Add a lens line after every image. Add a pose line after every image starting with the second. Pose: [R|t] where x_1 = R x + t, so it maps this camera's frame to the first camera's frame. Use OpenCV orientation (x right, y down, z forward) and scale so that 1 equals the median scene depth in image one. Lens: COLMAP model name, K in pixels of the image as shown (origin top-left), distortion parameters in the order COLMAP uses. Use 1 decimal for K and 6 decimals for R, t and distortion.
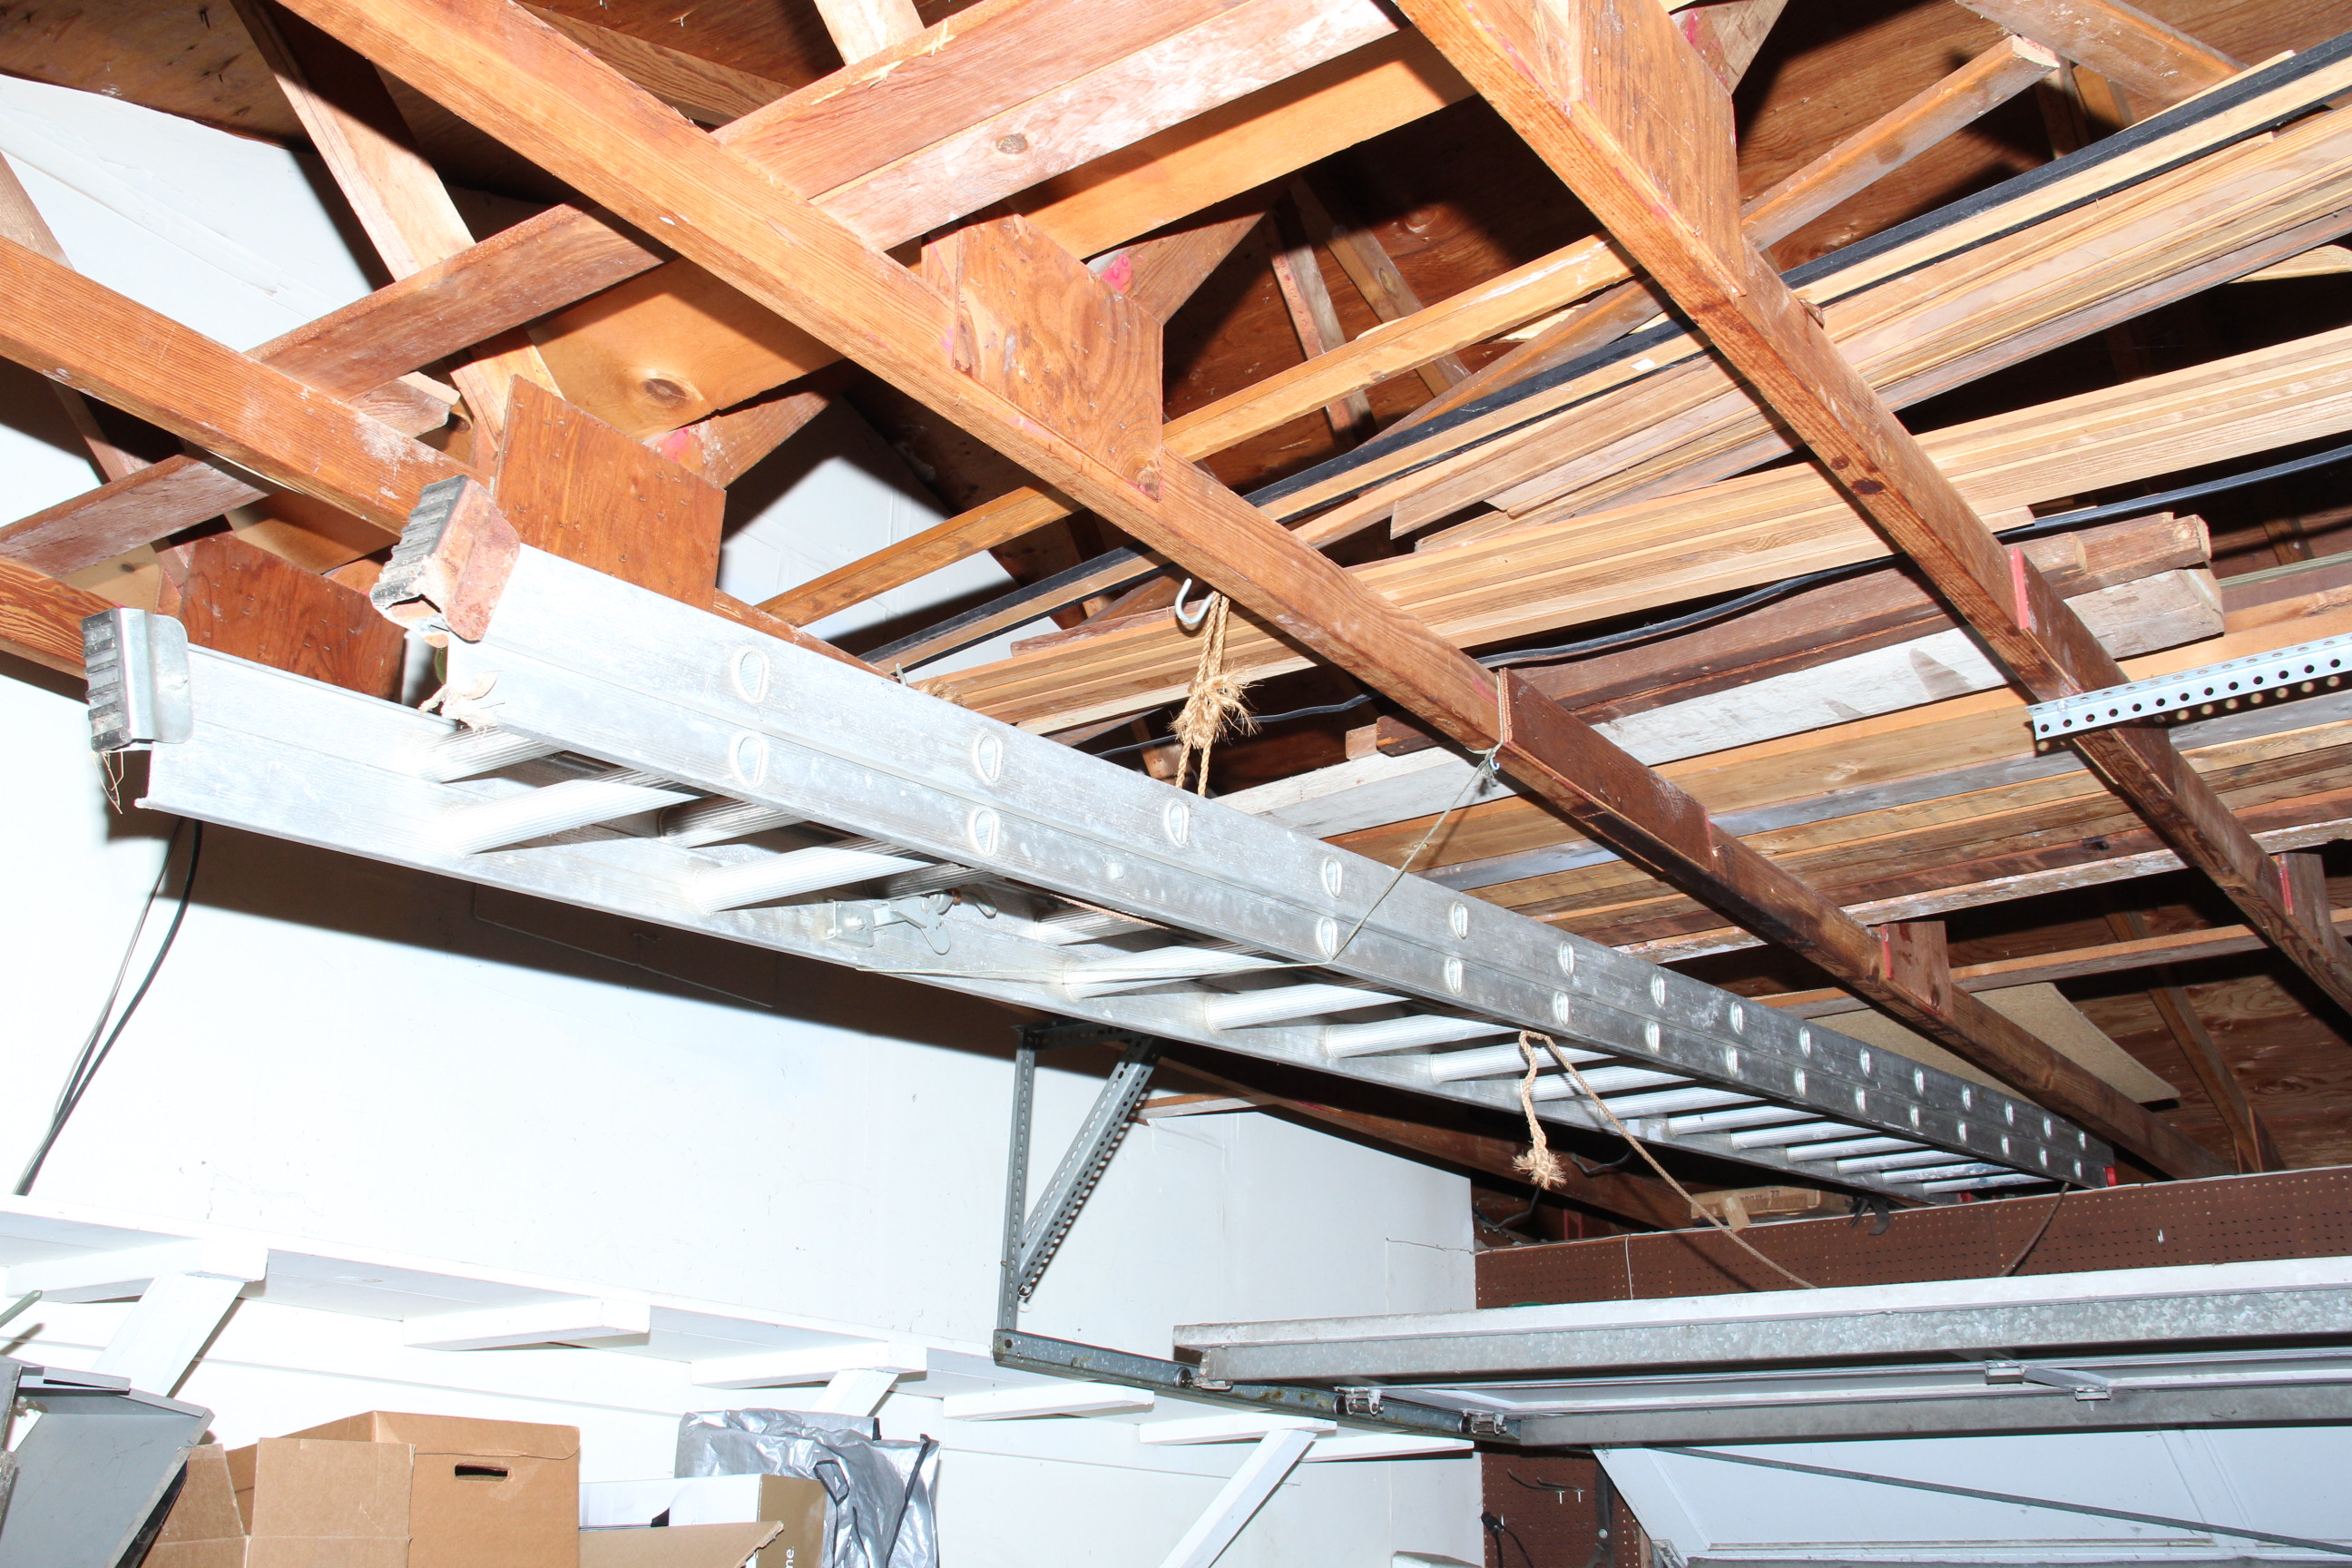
lens RADIAL K [[2493.7, 0, 1173.4], [0, 2493.7, 810.2], [0, 0, 1]] dist [-0.168621, 0.340044]
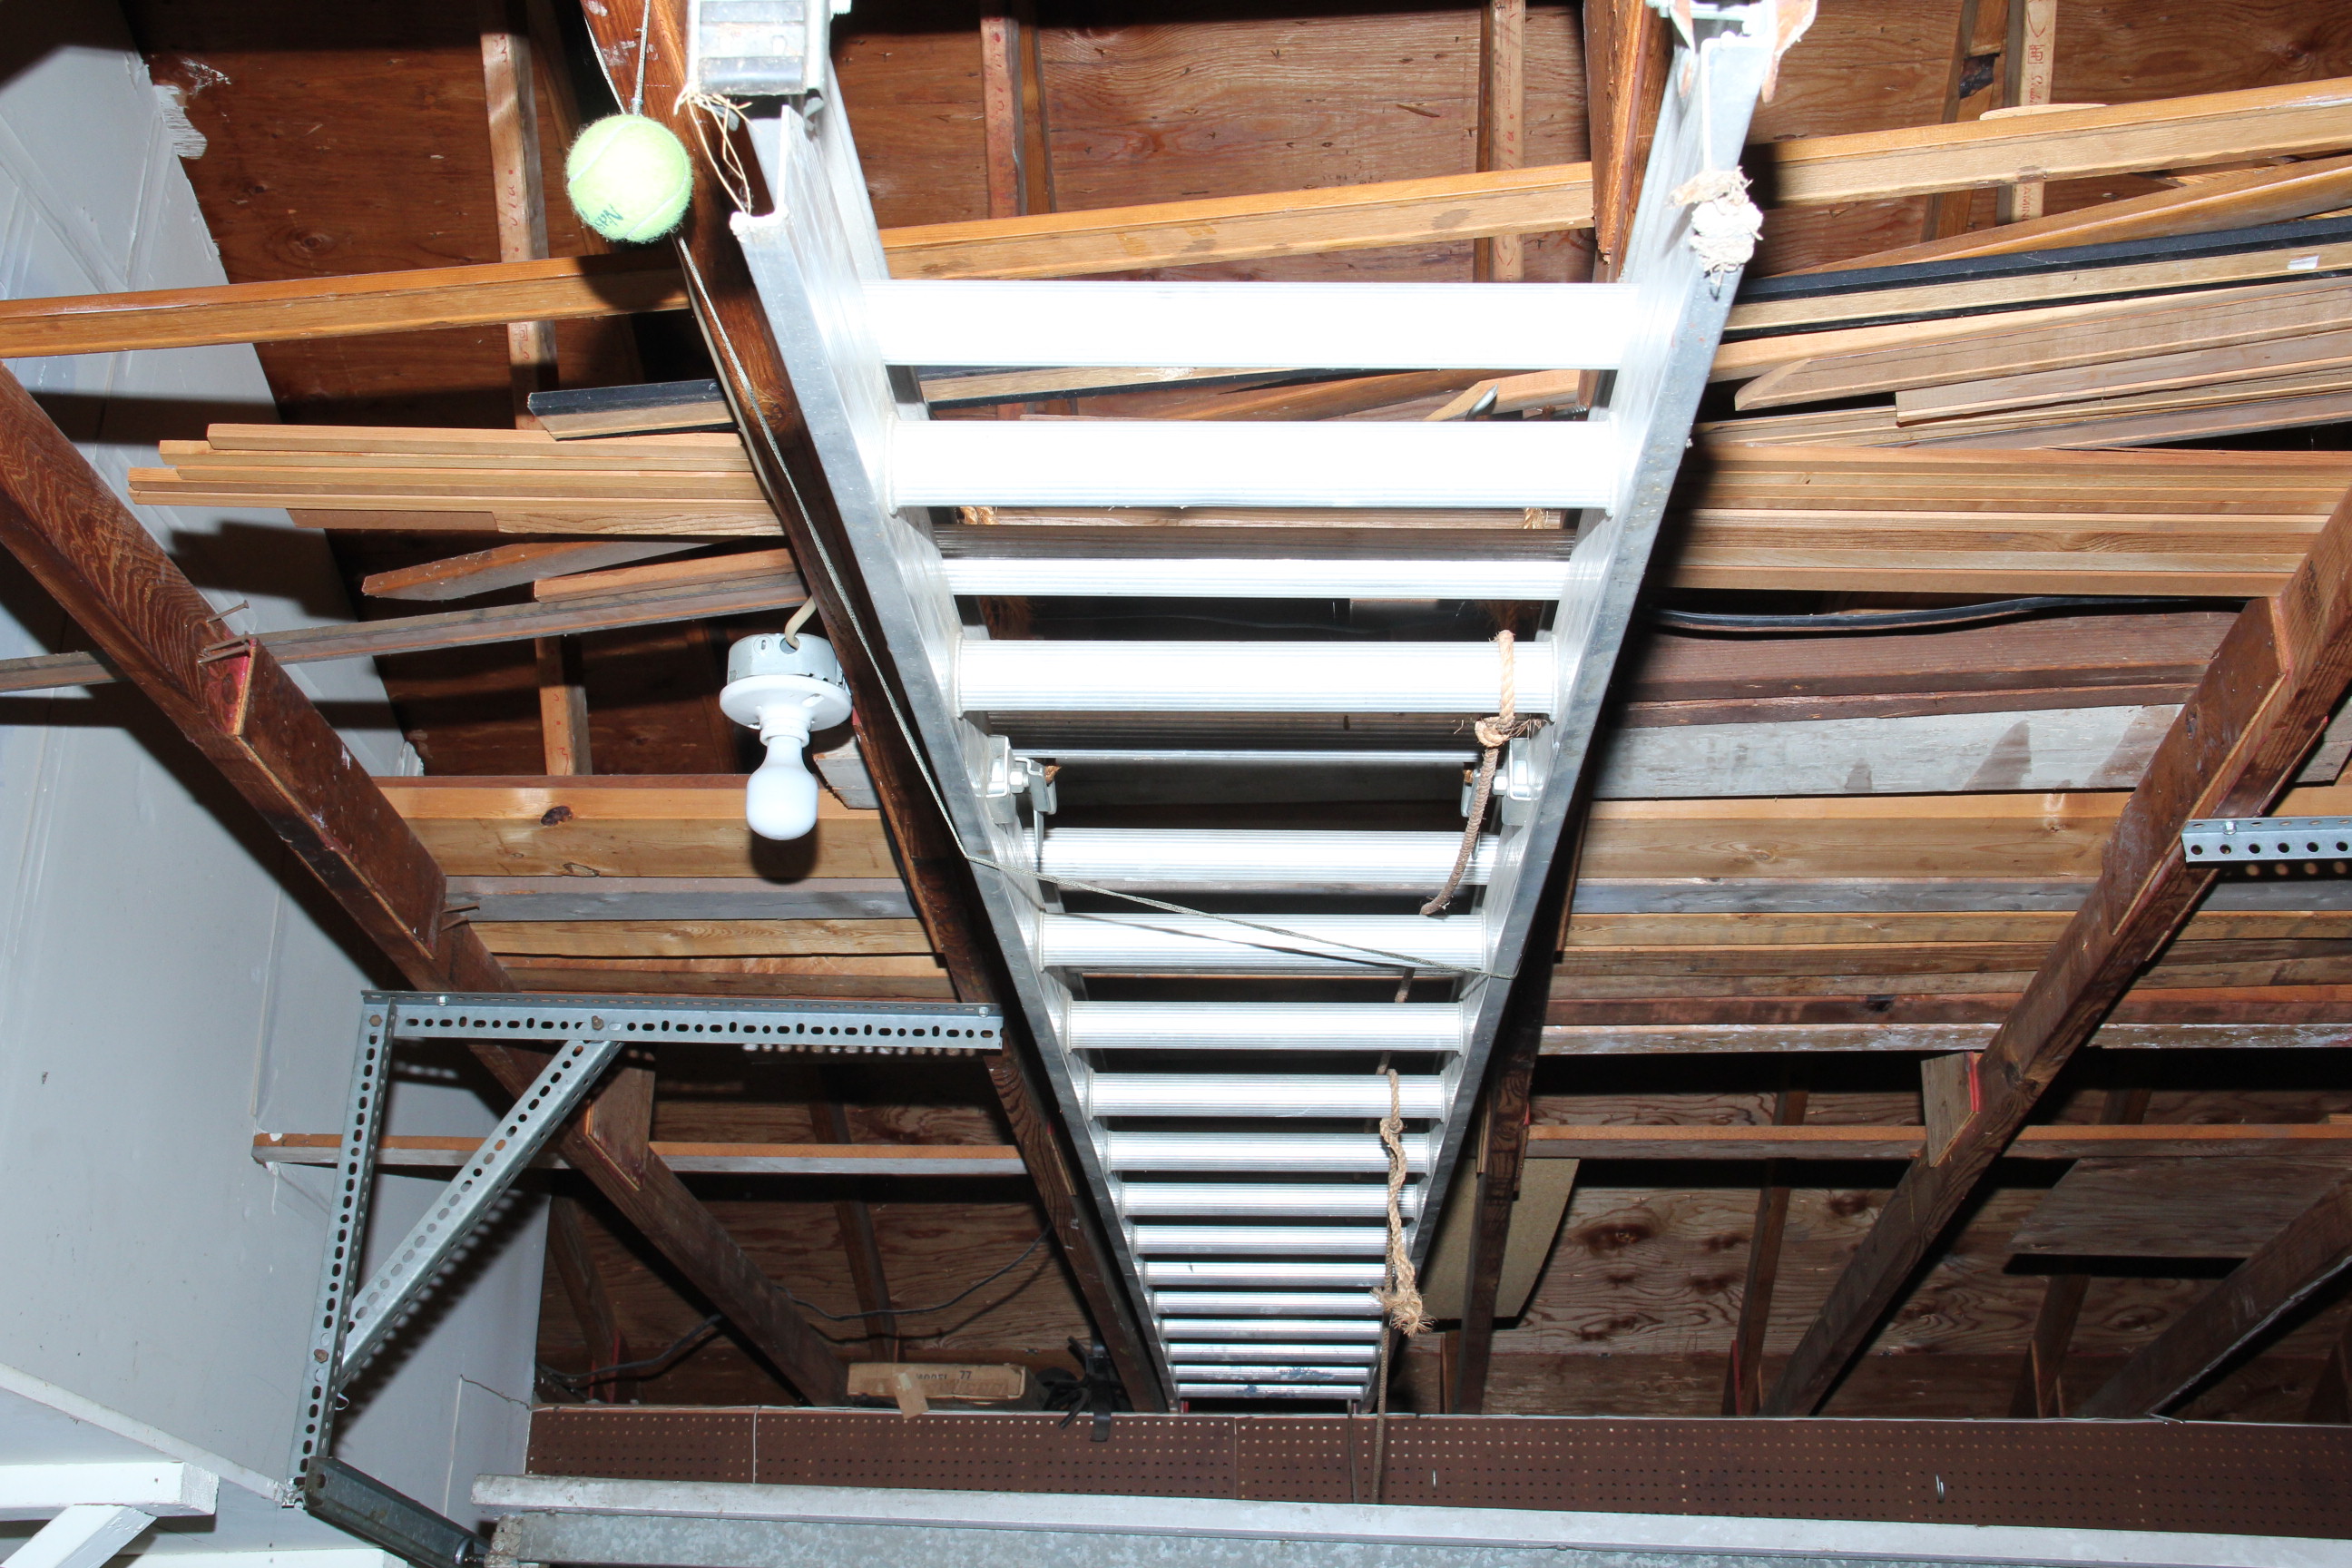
lens RADIAL K [[2894.7, 0, 1176.0], [0, 2894.7, 784.0], [0, 0, 1]] dist [0.007432, 0.029675]
pose [[0.832716, 0.211332, 0.511784, -0.160087], [-0.184800, 0.977374, -0.102903, 0.040063], [-0.521951, -0.008888, 0.852929, 0.130966]]
